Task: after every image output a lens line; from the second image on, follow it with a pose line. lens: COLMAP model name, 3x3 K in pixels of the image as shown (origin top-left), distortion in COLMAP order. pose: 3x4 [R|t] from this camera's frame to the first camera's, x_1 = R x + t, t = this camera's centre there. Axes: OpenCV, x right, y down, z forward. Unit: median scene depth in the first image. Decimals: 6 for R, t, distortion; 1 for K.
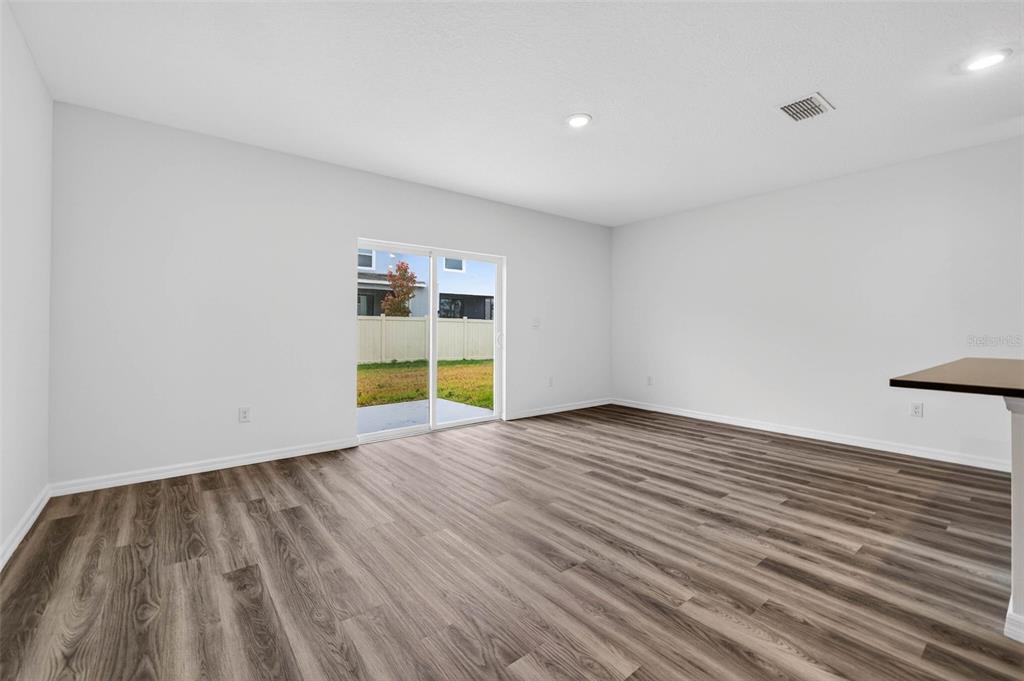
lens RADIAL K [[431.3, 0, 506.5], [0, 431.3, 334.8], [0, 0, 1]] dist [0.001000, -0.000074]
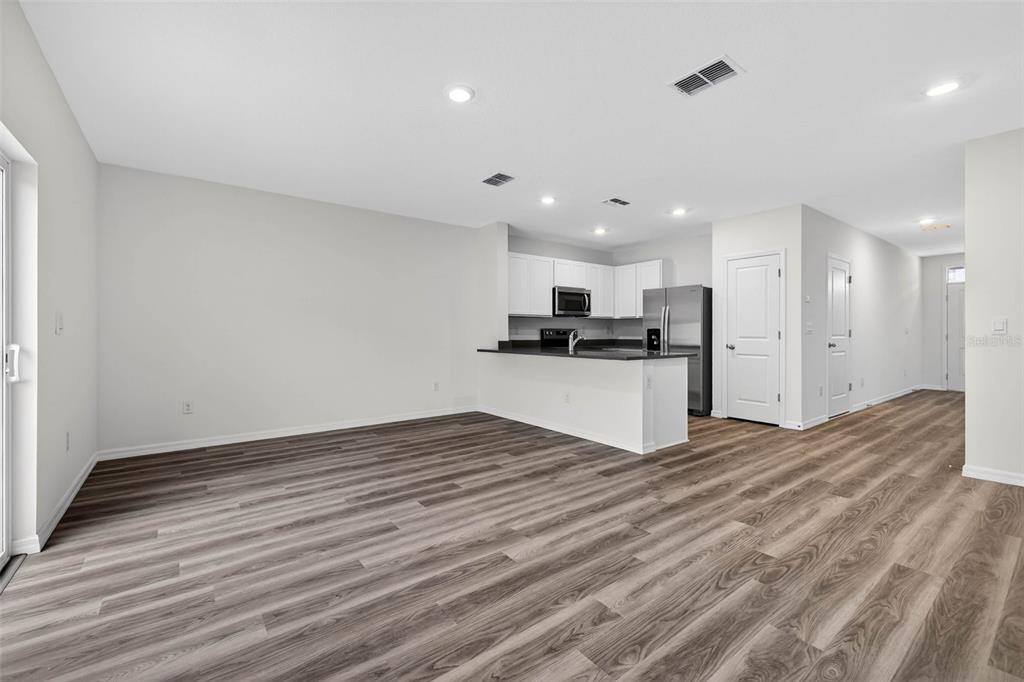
lens RADIAL K [[431.3, 0, 506.5], [0, 431.3, 335.3], [0, 0, 1]] dist [0.001000, -0.000074]
pose [[0.024154, -0.007036, 0.999683, -0.966643], [0.015367, 0.999860, 0.006666, -0.022348], [-0.999590, 0.015201, 0.024259, 1.203200]]
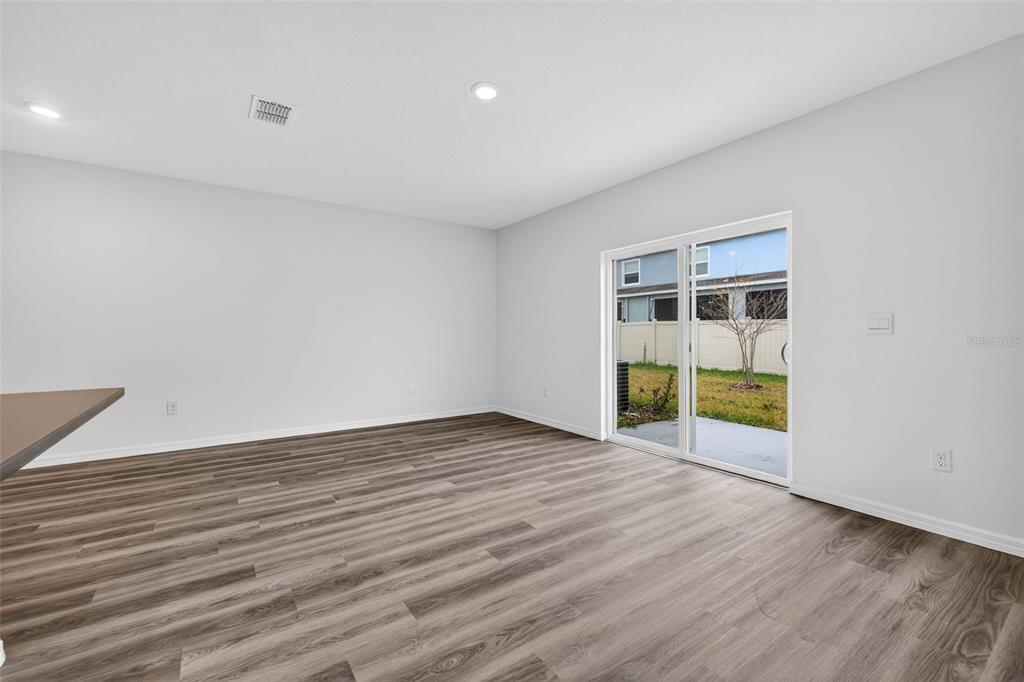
lens RADIAL K [[431.3, 0, 506.5], [0, 431.3, 335.3], [0, 0, 1]] dist [0.001000, -0.000074]
pose [[-0.064987, 0.002401, -0.997883, 1.409649], [-0.013946, 0.999897, 0.003314, -0.022927], [0.997789, 0.014132, -0.064947, 1.495412]]
